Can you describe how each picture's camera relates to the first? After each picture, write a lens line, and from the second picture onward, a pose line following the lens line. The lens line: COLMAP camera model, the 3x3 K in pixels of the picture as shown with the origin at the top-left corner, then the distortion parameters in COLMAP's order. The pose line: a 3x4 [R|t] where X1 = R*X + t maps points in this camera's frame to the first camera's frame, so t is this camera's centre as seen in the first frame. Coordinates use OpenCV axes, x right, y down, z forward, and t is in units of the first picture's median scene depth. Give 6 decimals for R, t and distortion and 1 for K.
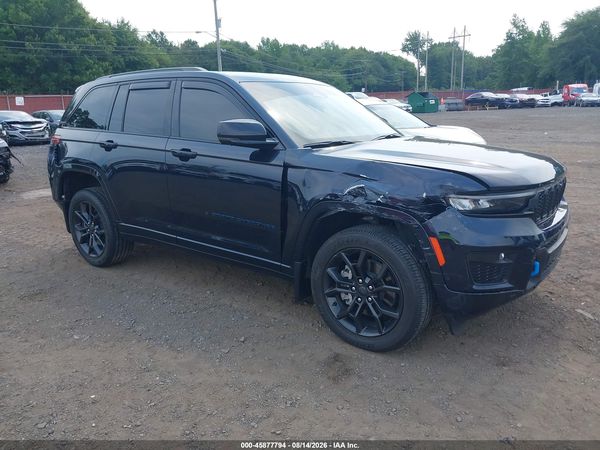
lens RADIAL K [[487.3, 0, 298.6], [0, 487.3, 226.2], [0, 0, 1]] dist [0.014573, -0.019180]
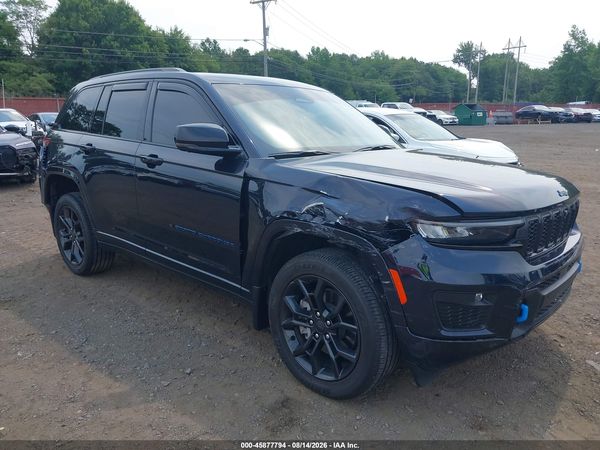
lens RADIAL K [[487.3, 0, 301.7], [0, 487.3, 225.8], [0, 0, 1]] dist [0.014573, -0.019180]
pose [[0.995332, 0.043205, -0.086302, 0.133661], [-0.044788, 0.998860, -0.016491, -0.022285], [0.085491, 0.020279, 0.996133, 0.111871]]
